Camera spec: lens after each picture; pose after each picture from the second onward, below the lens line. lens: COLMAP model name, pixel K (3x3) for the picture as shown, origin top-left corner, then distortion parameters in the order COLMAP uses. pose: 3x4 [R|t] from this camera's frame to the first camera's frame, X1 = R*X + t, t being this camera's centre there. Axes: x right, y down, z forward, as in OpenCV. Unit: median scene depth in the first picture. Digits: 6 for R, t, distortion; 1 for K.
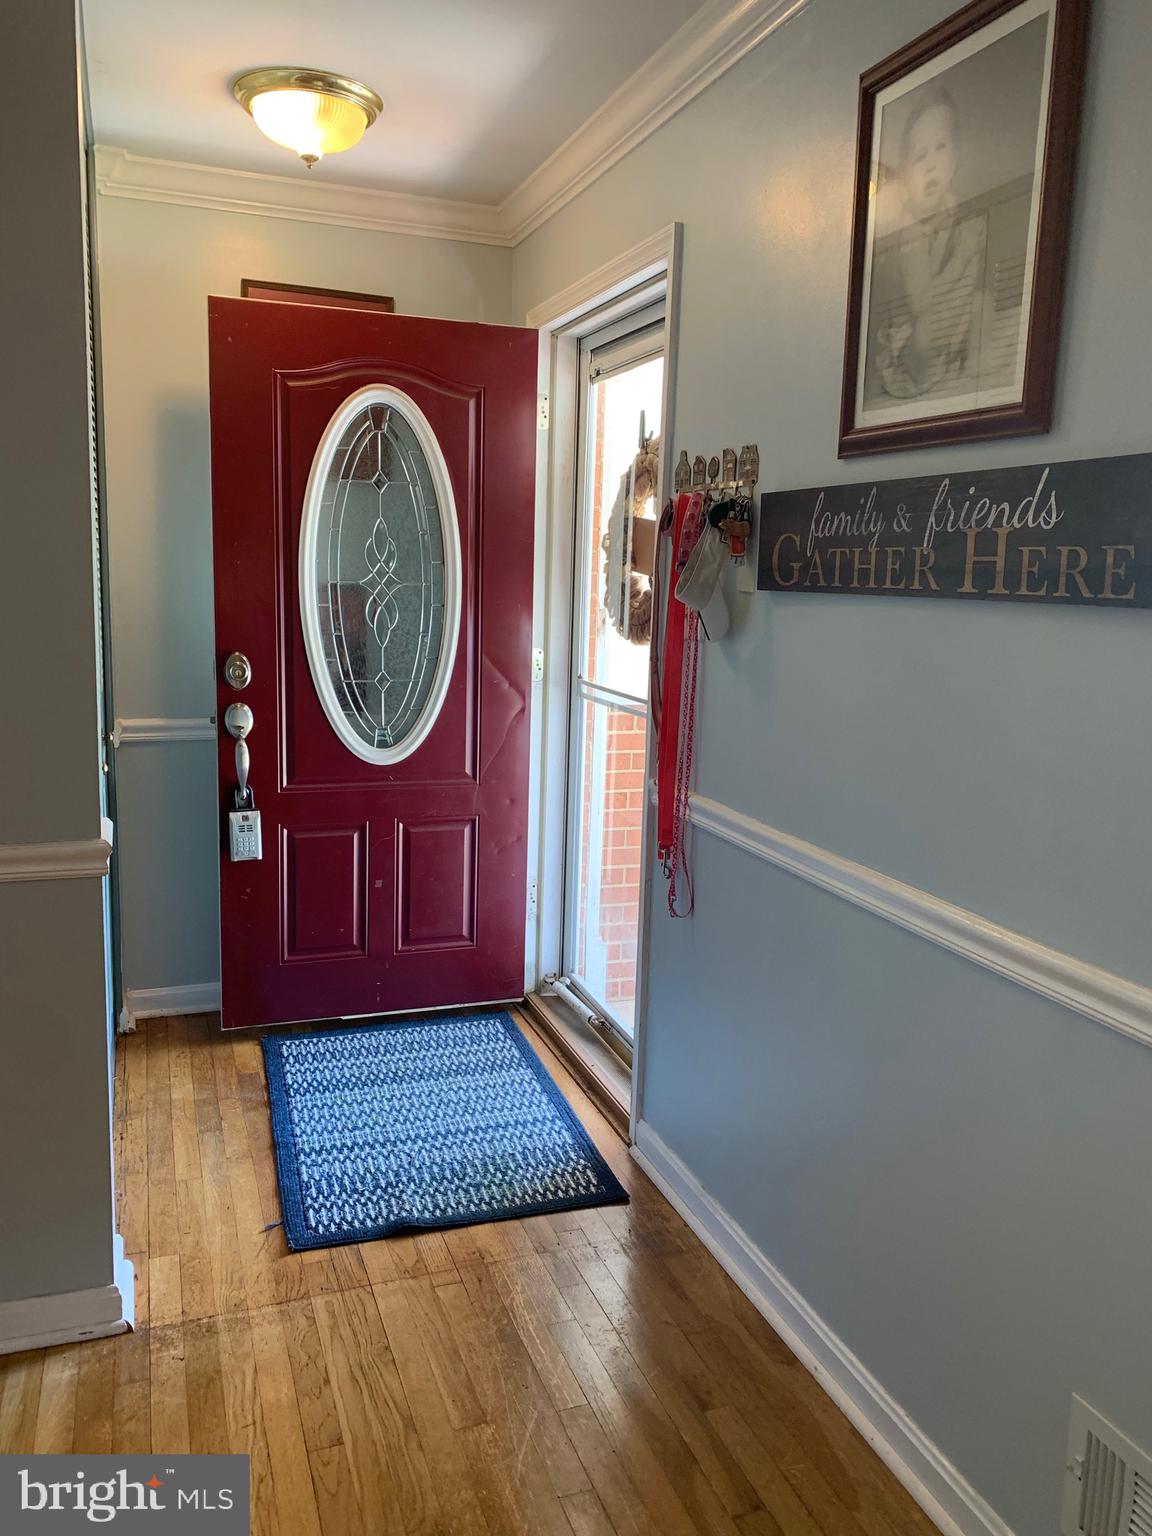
lens RADIAL K [[1169.6, 0, 577.1], [0, 1169.6, 770.3], [0, 0, 1]] dist [0.006817, 0.001995]
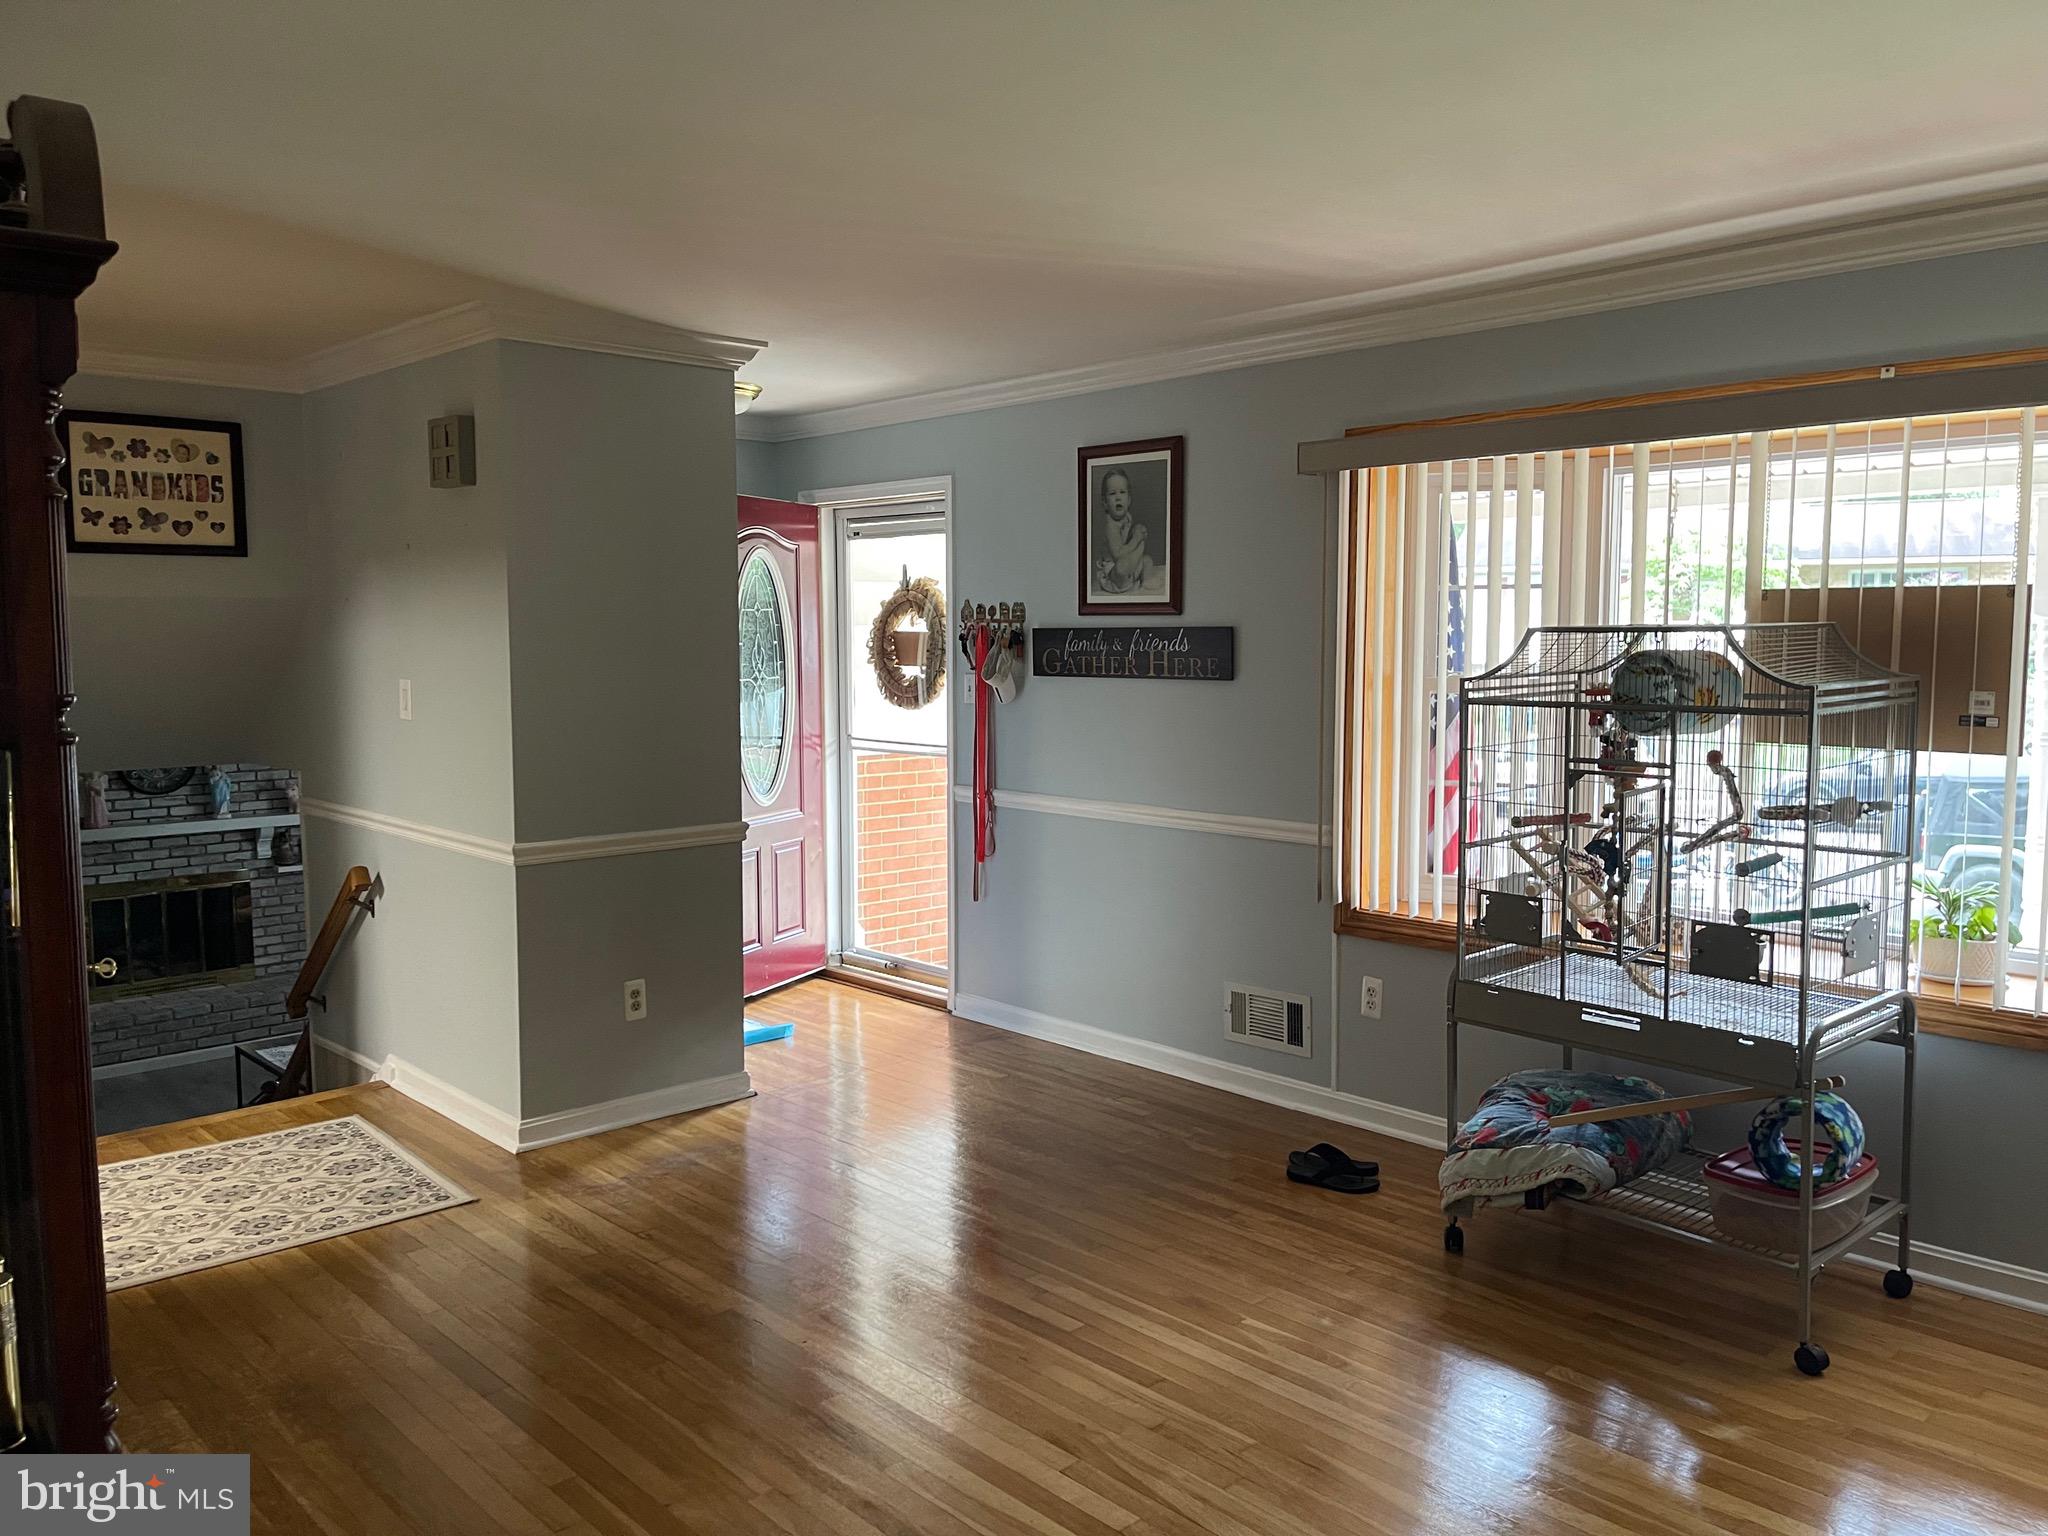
lens RADIAL K [[1569.3, 0, 1024.1], [0, 1569.3, 770.5], [0, 0, 1]] dist [0.061552, -0.049679]
pose [[0.924271, -0.065904, 0.376006, -1.027955], [0.093359, 0.994098, -0.055249, 0.177123], [-0.370146, 0.086169, 0.924969, -1.696063]]
